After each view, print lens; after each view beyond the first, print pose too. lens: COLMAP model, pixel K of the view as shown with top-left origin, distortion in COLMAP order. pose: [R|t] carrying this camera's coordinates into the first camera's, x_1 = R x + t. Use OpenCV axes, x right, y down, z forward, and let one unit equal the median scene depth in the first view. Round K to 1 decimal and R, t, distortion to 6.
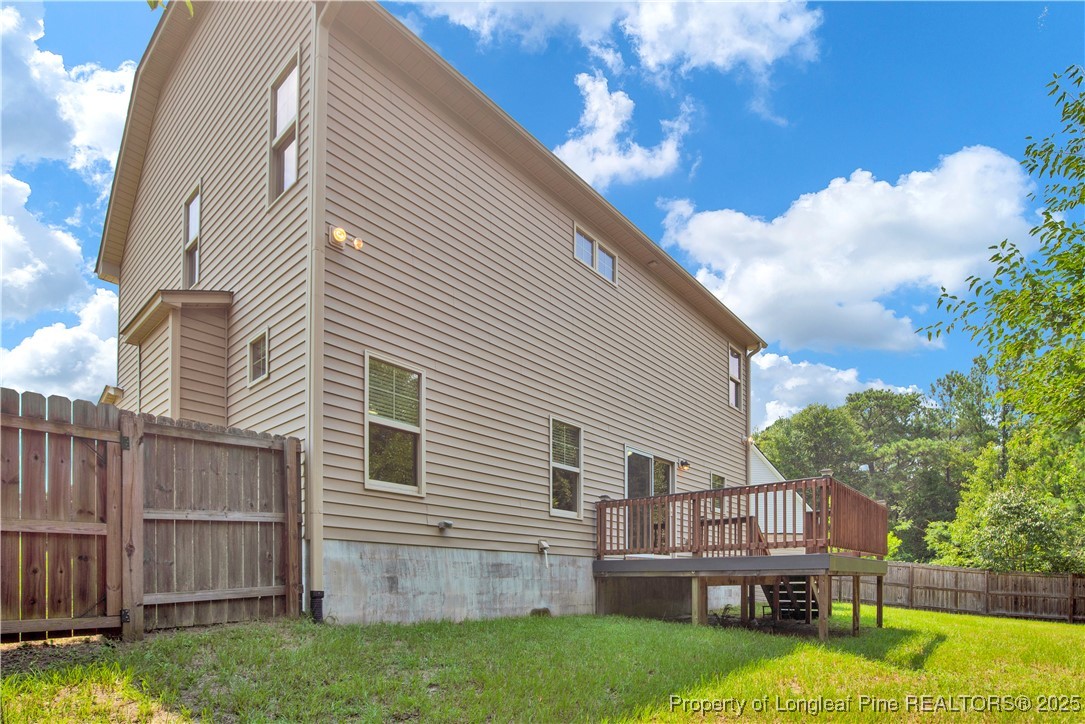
lens RADIAL K [[519.3, 0, 542.5], [0, 519.3, 362.0], [0, 0, 1]] dist [-0.027149, 0.000482]
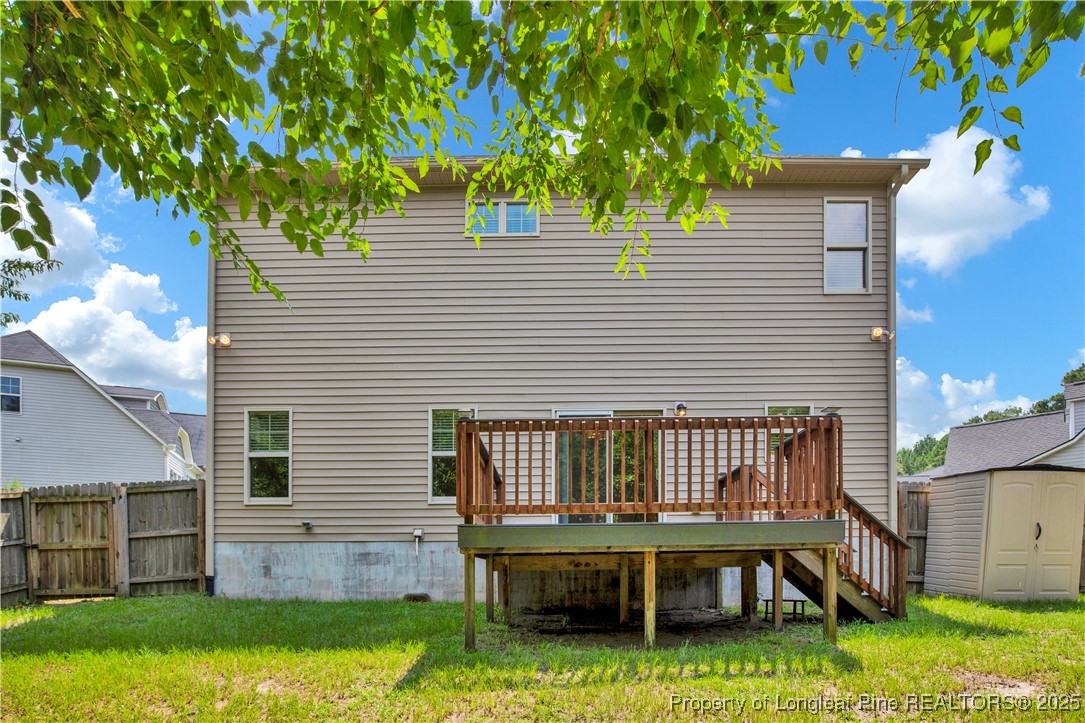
lens RADIAL K [[519.3, 0, 542.5], [0, 519.3, 361.5], [0, 0, 1]] dist [-0.027149, 0.000482]
pose [[0.626889, -0.306465, -0.716303, 1.227825], [0.314712, 0.940649, -0.127023, 0.292775], [0.712718, -0.145800, 0.686131, 0.630255]]
